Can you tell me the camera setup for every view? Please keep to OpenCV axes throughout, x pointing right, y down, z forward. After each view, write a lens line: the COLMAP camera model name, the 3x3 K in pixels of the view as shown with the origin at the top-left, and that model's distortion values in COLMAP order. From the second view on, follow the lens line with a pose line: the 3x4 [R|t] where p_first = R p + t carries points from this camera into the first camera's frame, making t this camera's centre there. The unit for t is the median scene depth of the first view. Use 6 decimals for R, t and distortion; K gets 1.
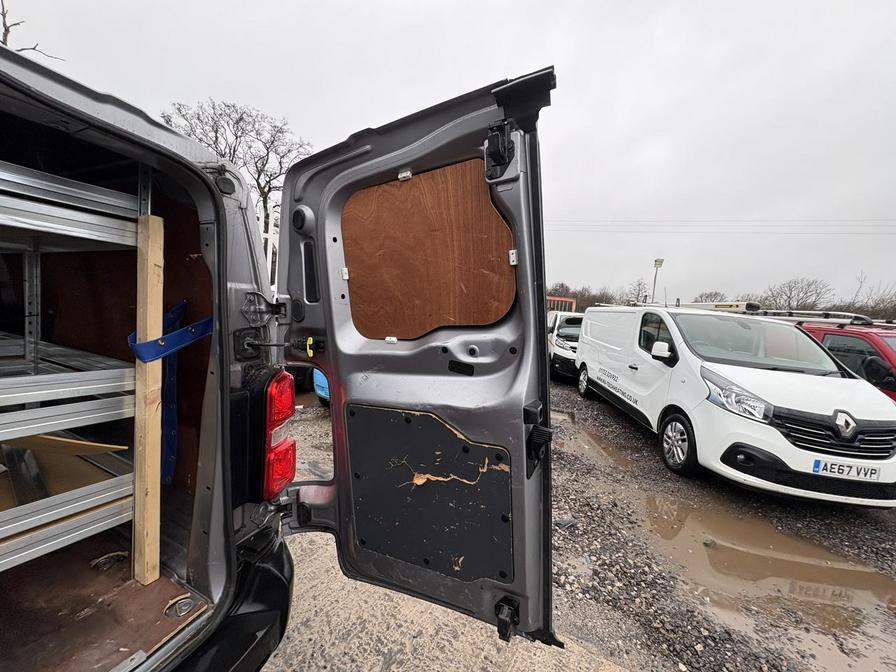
lens RADIAL K [[358.4, 0, 448.7], [0, 358.4, 336.3], [0, 0, 1]] dist [0.001523, 0.000456]
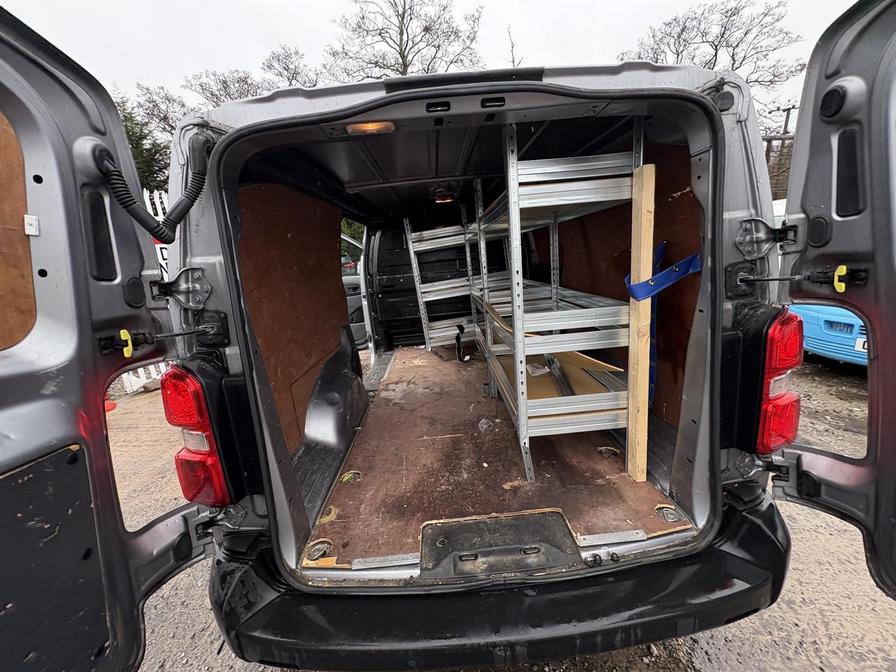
lens RADIAL K [[358.4, 0, 448.7], [0, 358.4, 336.3], [0, 0, 1]] dist [0.001523, 0.000456]
pose [[0.460460, 0.082366, -0.883851, -0.092532], [0.061245, 0.990365, 0.124199, 0.005286], [0.885565, -0.111320, 0.450979, -0.068793]]
